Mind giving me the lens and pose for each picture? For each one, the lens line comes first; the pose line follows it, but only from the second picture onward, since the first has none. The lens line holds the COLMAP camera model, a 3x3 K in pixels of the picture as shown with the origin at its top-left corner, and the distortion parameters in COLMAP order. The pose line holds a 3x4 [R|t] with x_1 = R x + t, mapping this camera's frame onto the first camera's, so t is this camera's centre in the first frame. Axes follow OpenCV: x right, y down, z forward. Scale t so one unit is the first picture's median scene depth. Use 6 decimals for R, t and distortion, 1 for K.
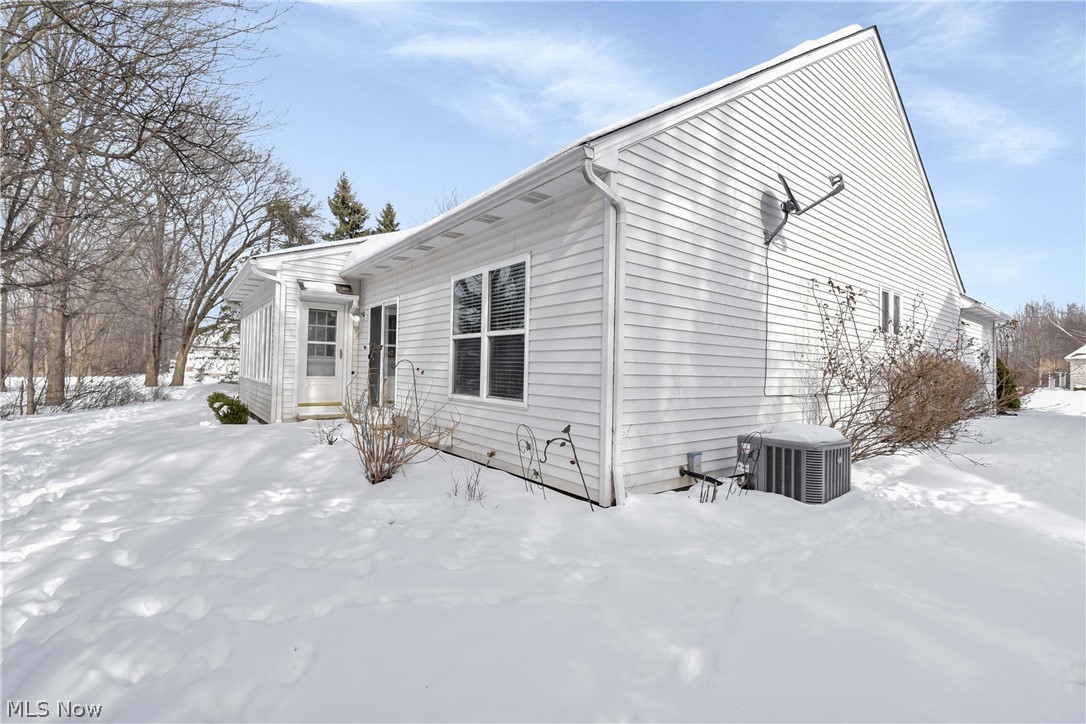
lens RADIAL K [[485.0, 0, 543.0], [0, 485.0, 362.0], [0, 0, 1]] dist [0.013128, 0.000069]
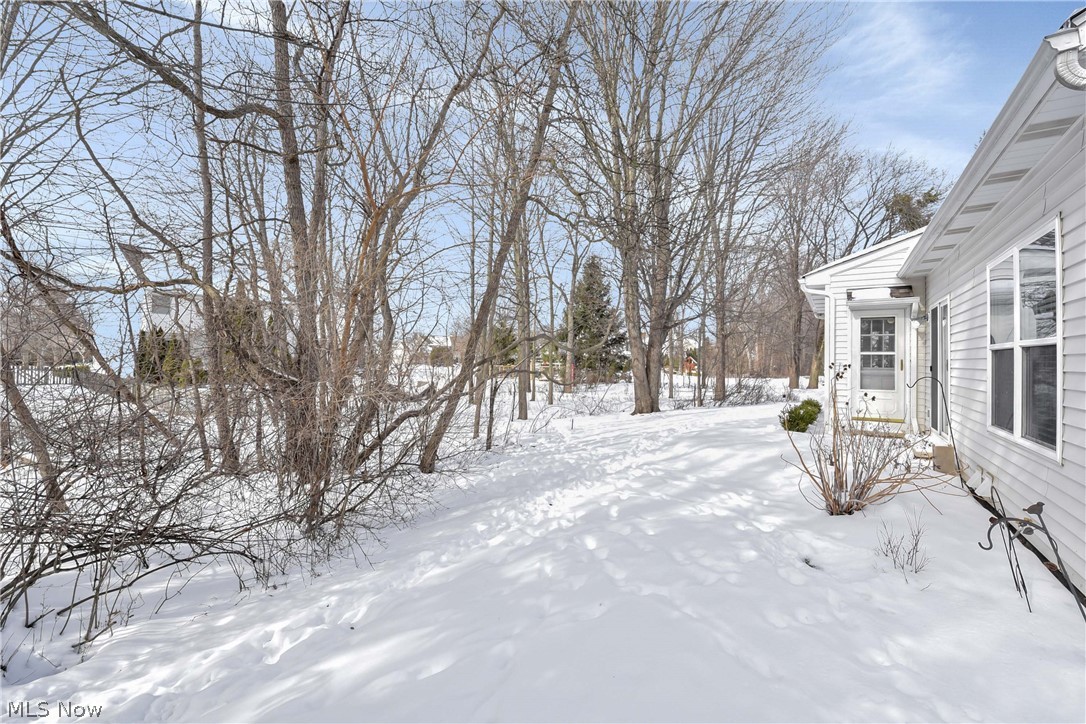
lens RADIAL K [[476.0, 0, 543.0], [0, 476.0, 362.0], [0, 0, 1]] dist [-0.000603, -0.000444]
pose [[0.353660, -0.017157, -0.935217, 0.276476], [0.012817, 0.999827, -0.013496, -0.031918], [0.935286, -0.007213, 0.353819, 0.147865]]
